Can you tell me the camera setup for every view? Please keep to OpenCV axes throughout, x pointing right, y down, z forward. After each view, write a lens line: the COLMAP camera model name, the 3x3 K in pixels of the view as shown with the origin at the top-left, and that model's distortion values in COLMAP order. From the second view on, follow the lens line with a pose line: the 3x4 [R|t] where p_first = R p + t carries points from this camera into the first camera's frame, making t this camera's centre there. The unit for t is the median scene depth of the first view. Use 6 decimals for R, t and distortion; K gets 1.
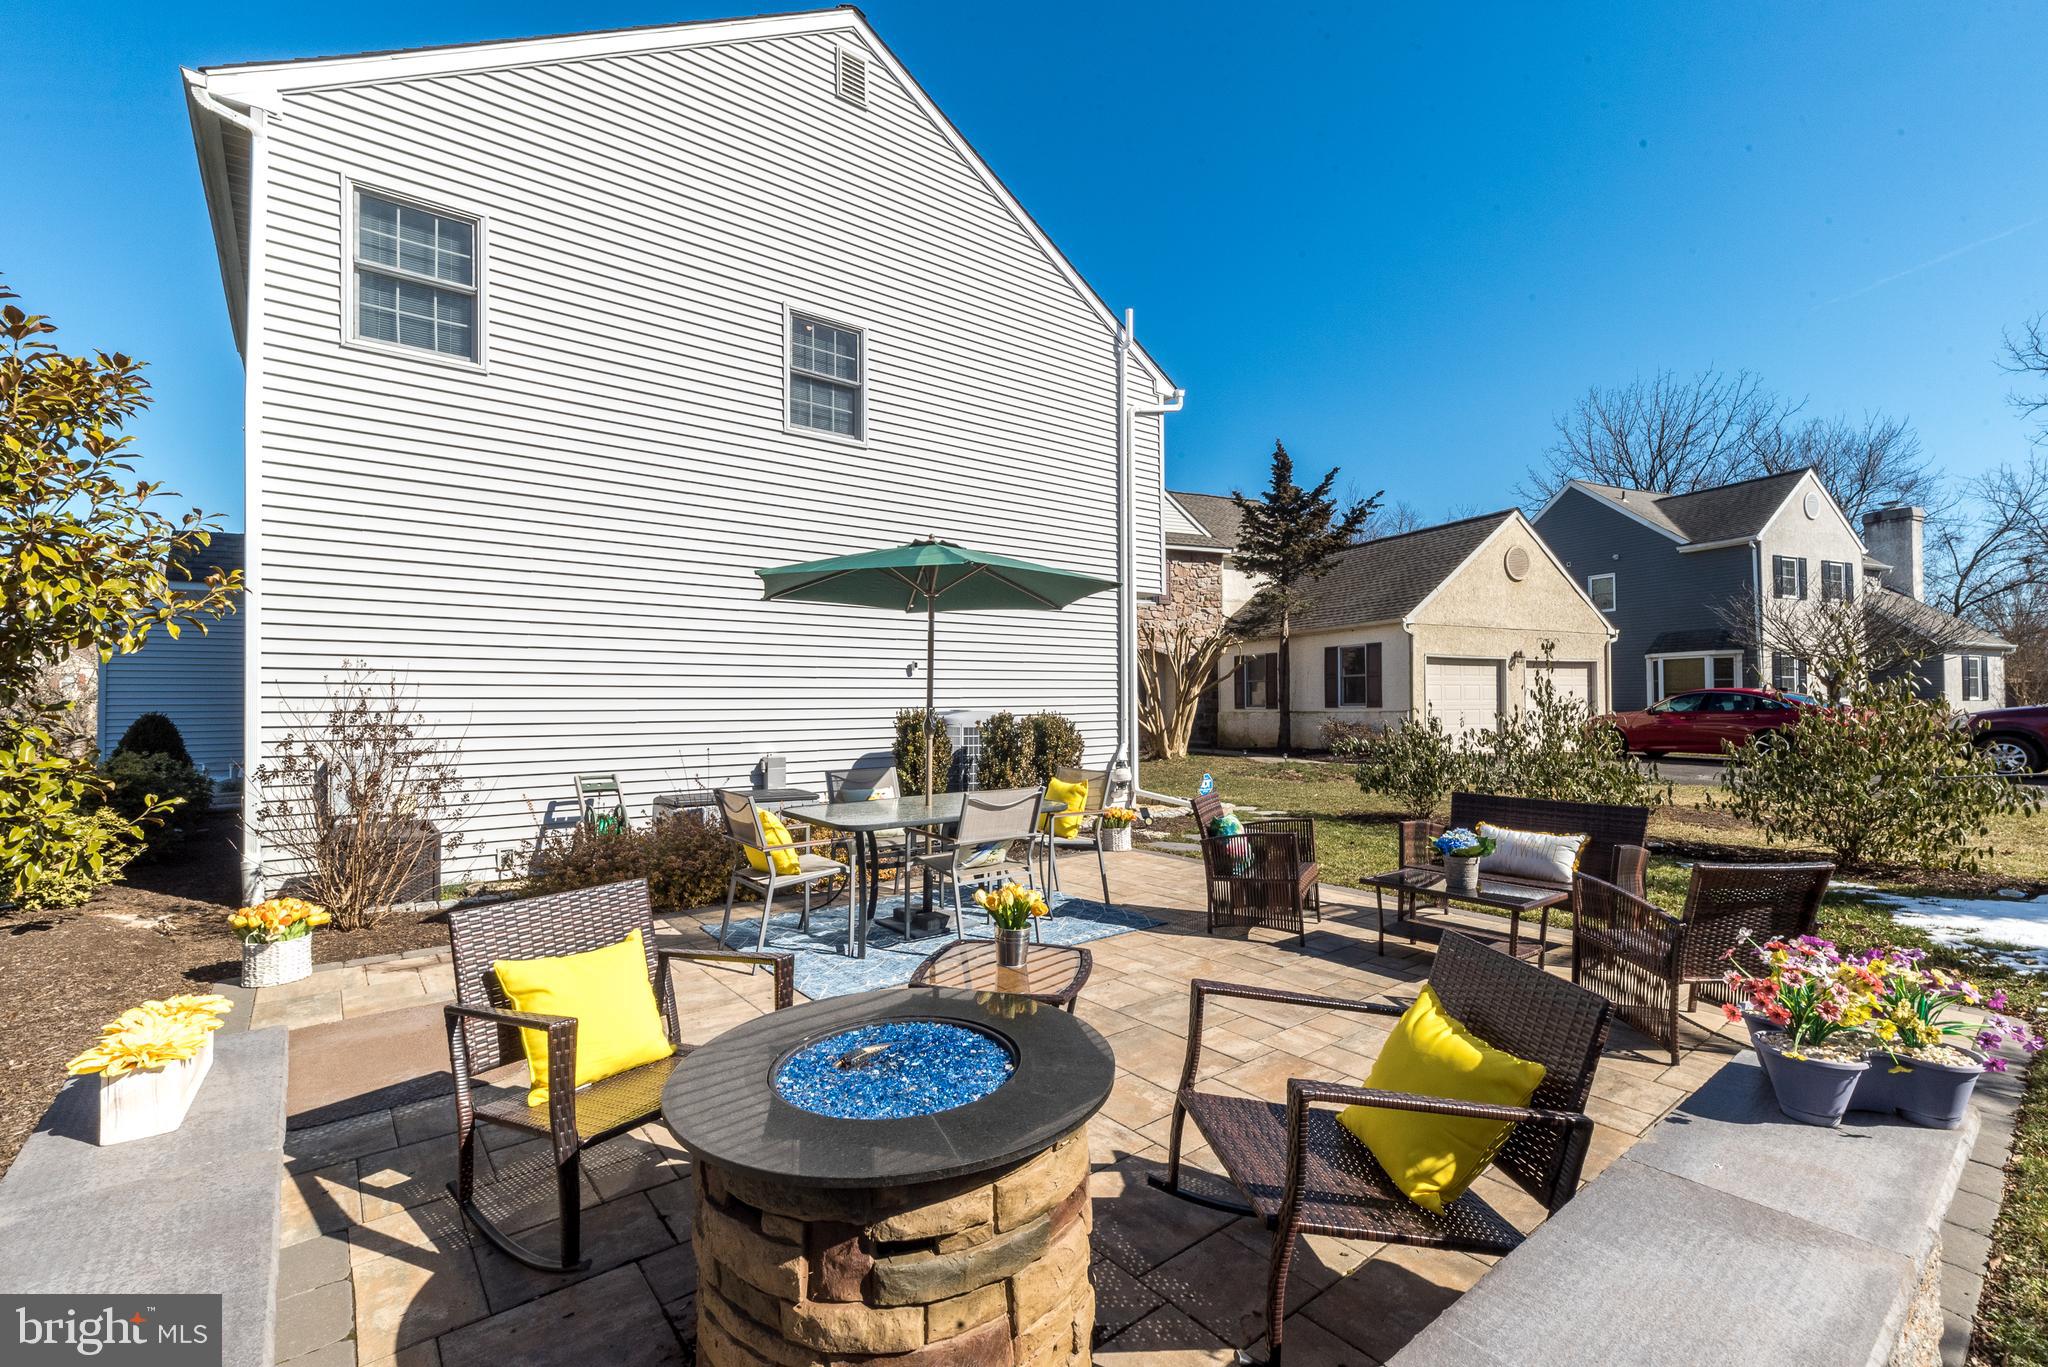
lens RADIAL K [[900.0, 0, 1007.8], [0, 900.0, 688.3], [0, 0, 1]] dist [-0.001110, 0.000000]
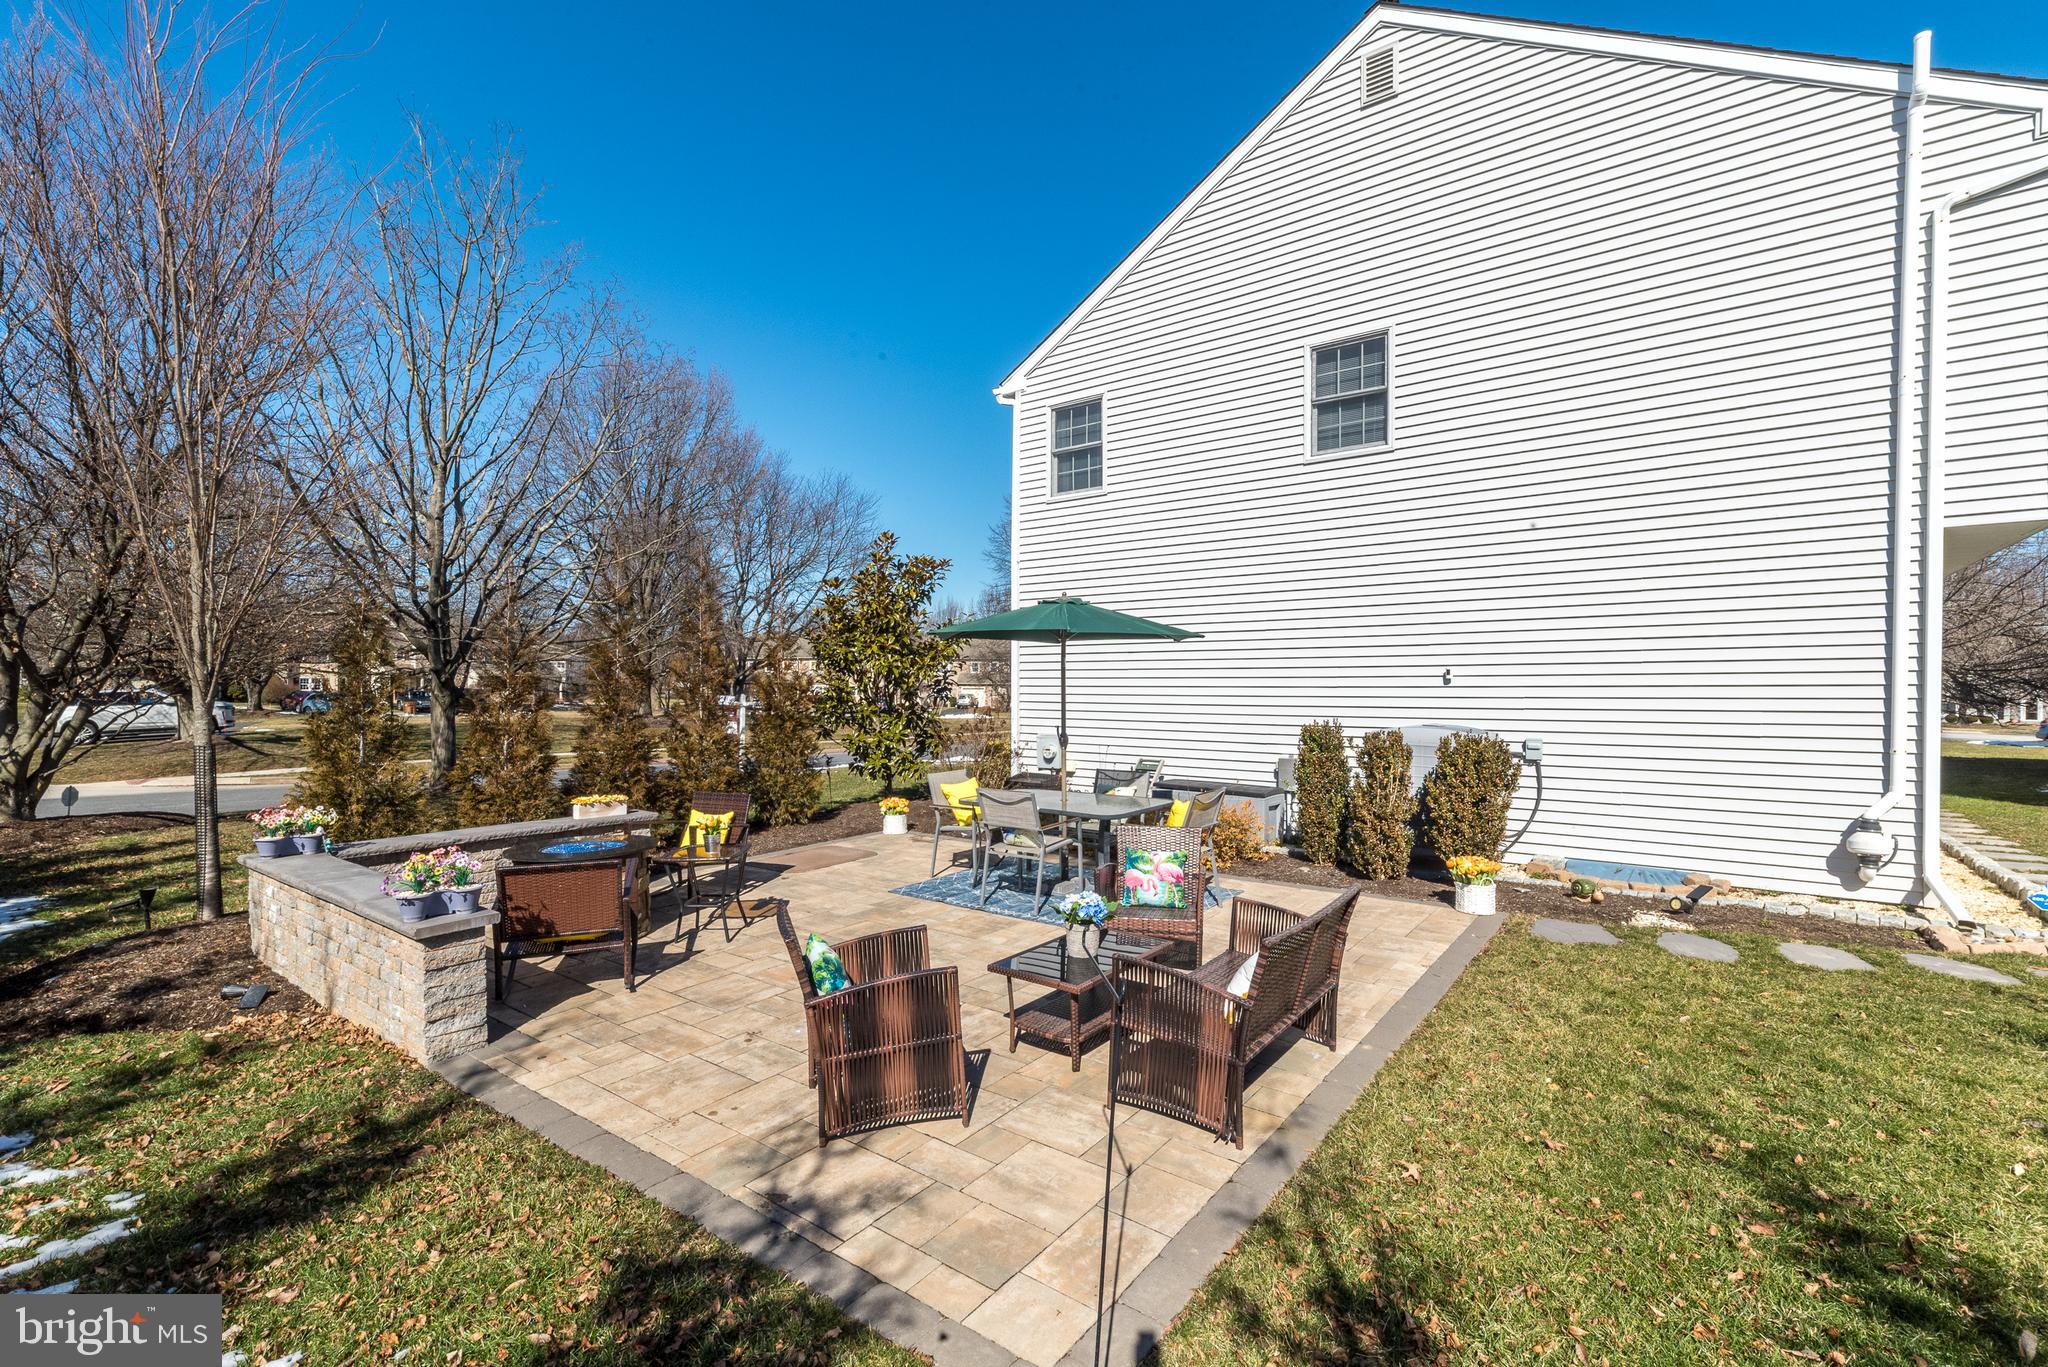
lens RADIAL K [[870.4, 0, 1046.2], [0, 870.4, 703.0], [0, 0, 1]] dist [-0.007143, 0.000206]
pose [[0.251154, 0.020223, -0.967736, 0.694589], [0.008208, 0.999701, 0.023021, -0.019762], [0.967912, -0.013725, 0.250913, 0.421159]]
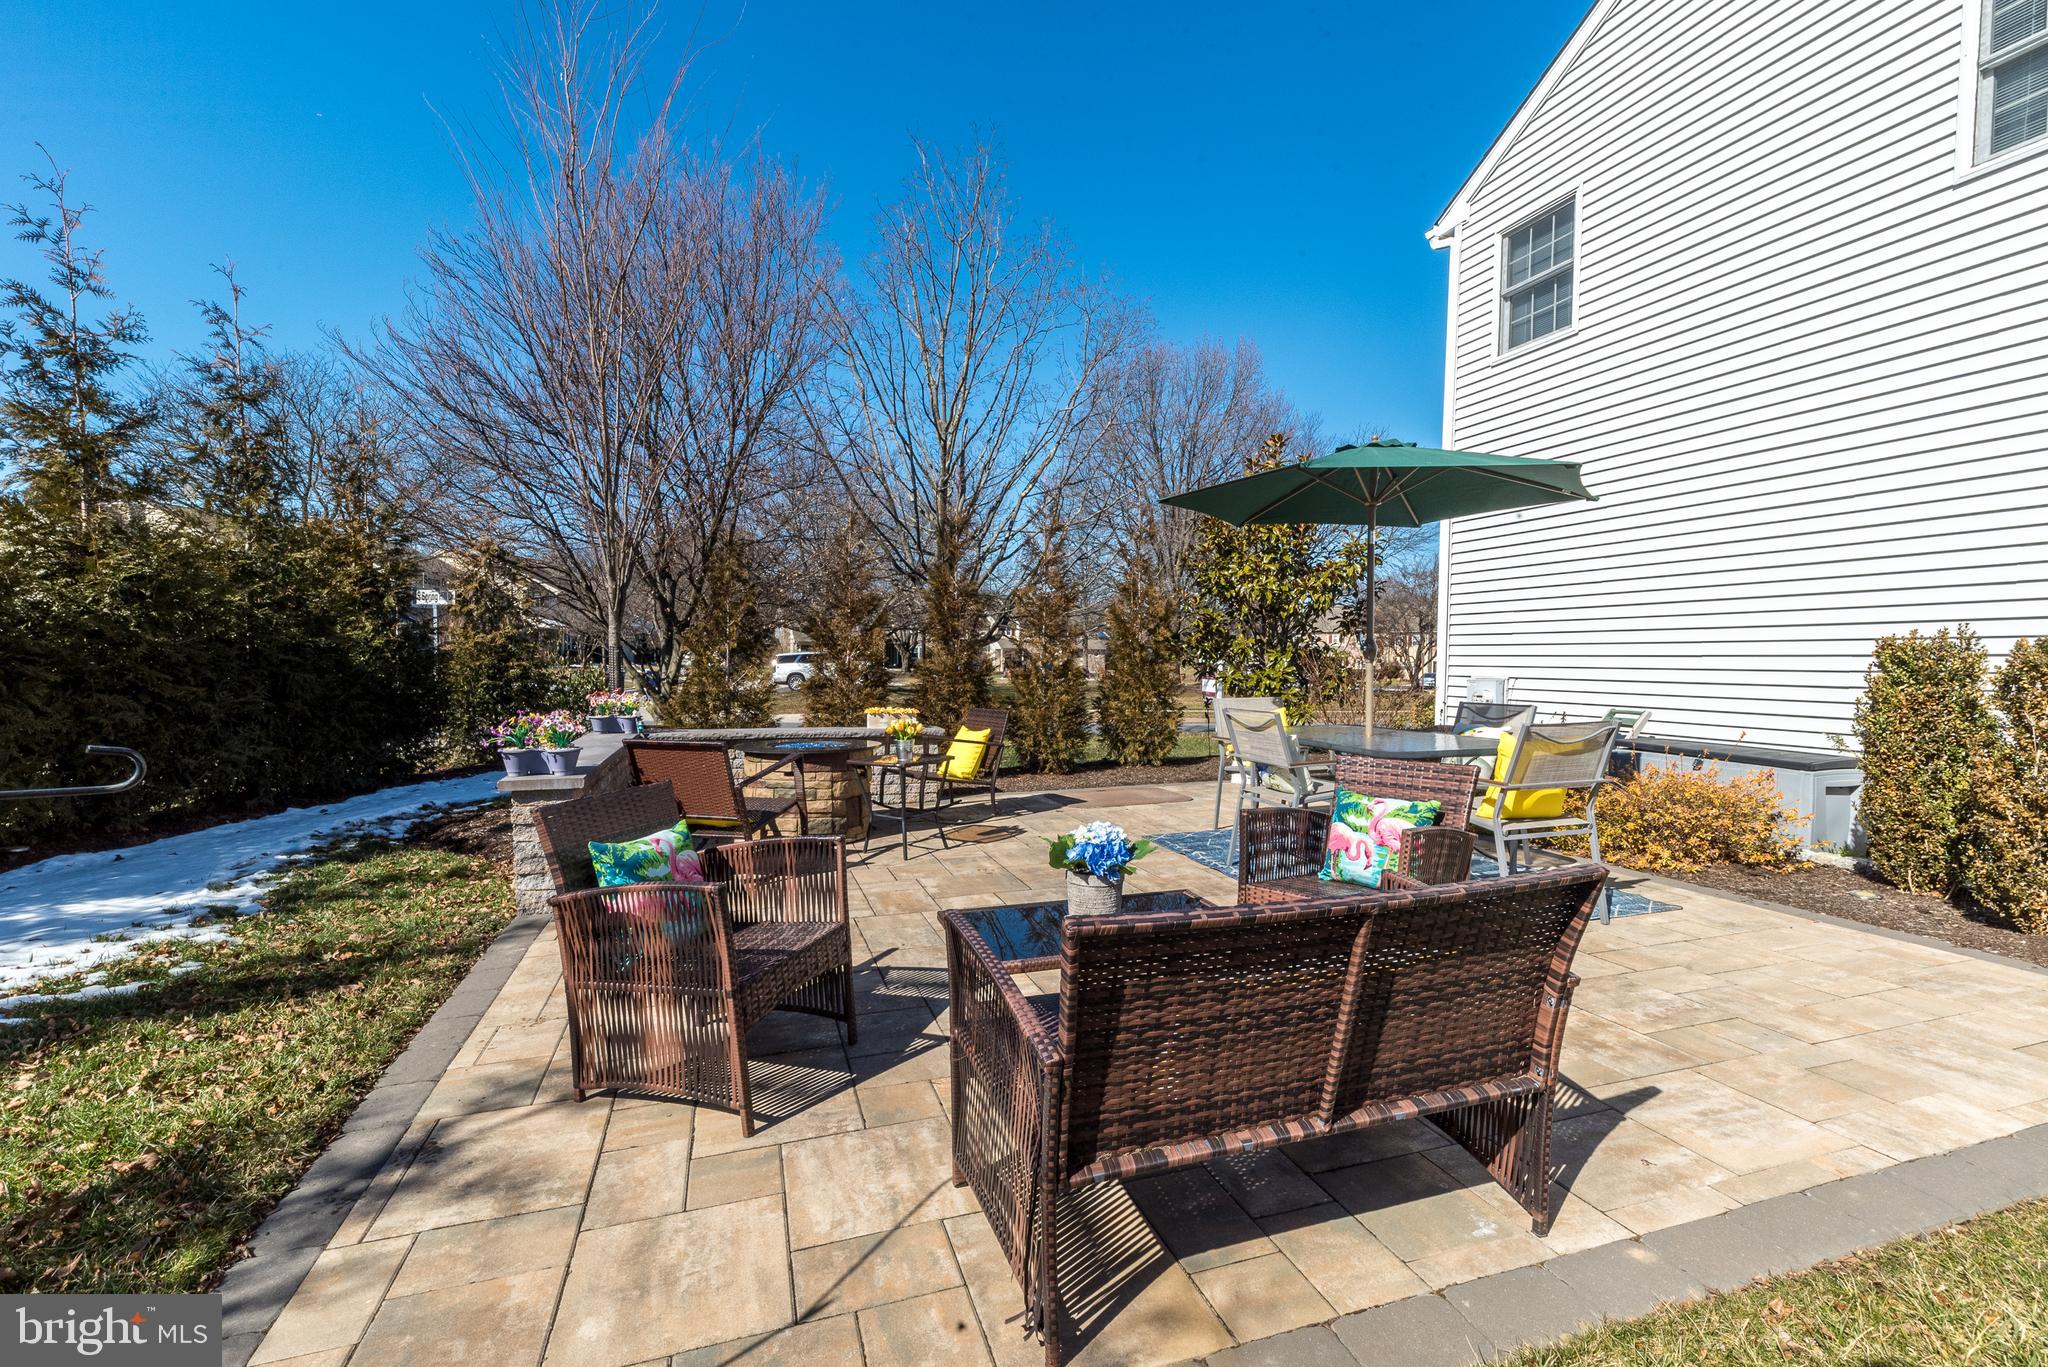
lens RADIAL K [[883.7, 0, 1026.6], [0, 883.7, 697.3], [0, 0, 1]] dist [-0.012085, 0.005296]
pose [[-0.353693, 0.042434, -0.934399, 0.542858], [0.005226, 0.999044, 0.043391, 0.033371], [0.935347, 0.010464, -0.353577, 0.615207]]
